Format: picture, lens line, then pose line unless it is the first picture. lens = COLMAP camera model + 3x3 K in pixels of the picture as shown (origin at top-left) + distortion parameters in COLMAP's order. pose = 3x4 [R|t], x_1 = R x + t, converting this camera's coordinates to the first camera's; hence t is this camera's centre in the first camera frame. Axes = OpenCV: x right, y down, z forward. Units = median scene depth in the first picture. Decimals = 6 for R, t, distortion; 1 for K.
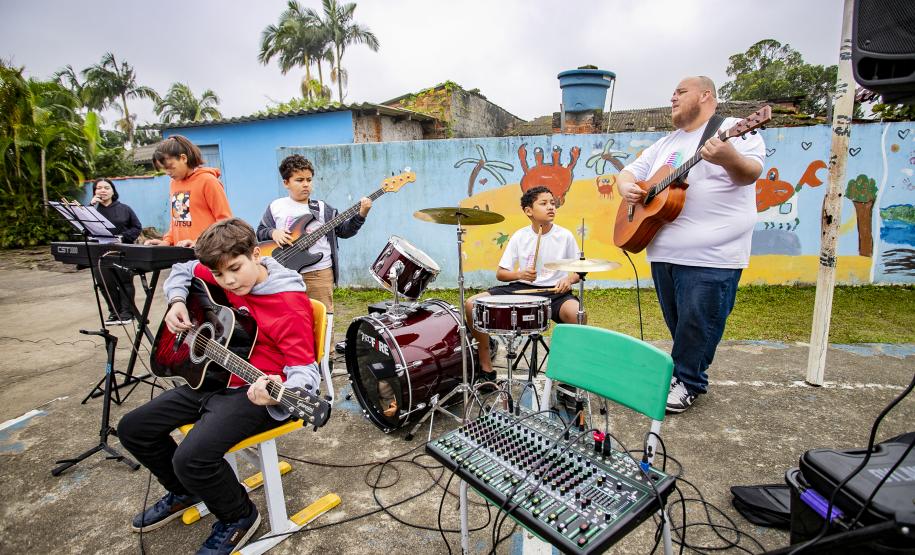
lens RADIAL K [[463.4, 0, 460.6], [0, 463.4, 272.7], [0, 0, 1]] dist [-0.067430, 0.030272]
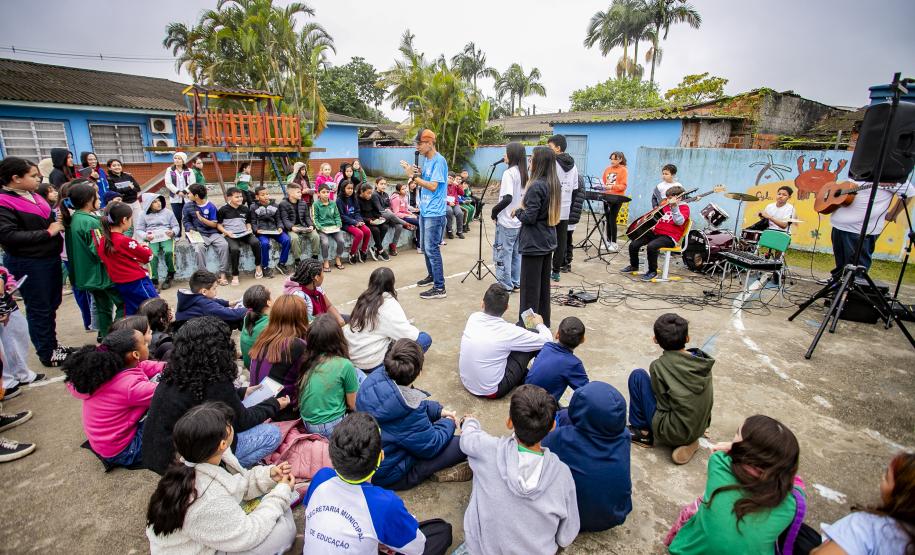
lens RADIAL K [[441.0, 0, 457.5], [0, 441.0, 277.5], [0, 0, 1]] dist [-0.072726, 0.034635]
pose [[0.820415, 0.201737, -0.534996, 0.014024], [-0.149540, 0.978826, 0.139778, 0.048010], [0.551866, -0.034673, 0.833211, -0.408426]]
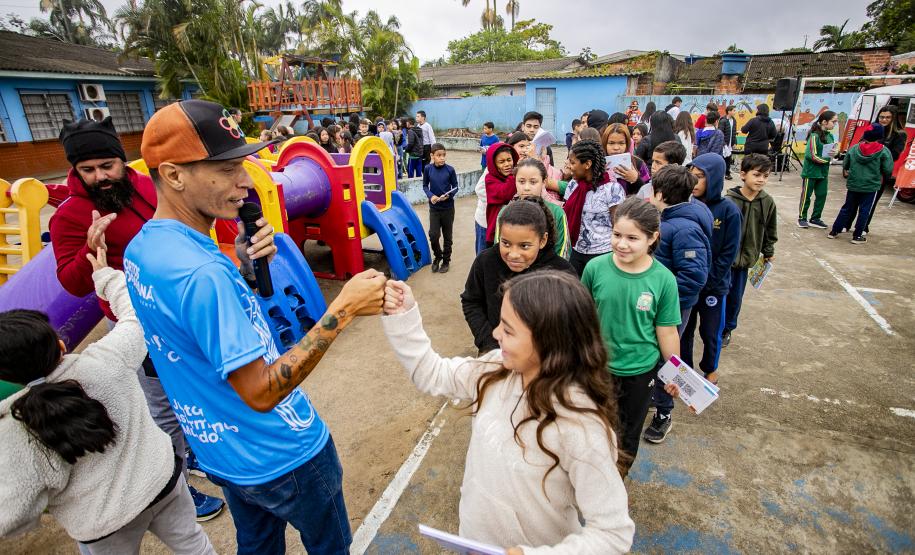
lens RADIAL K [[463.4, 0, 460.6], [0, 463.4, 272.7], [0, 0, 1]] dist [-0.067430, 0.030272]
pose [[0.978217, 0.078747, -0.192068, -0.345350], [-0.043154, 0.982183, 0.182903, 0.151586], [0.203049, -0.170630, 0.964187, -0.988999]]
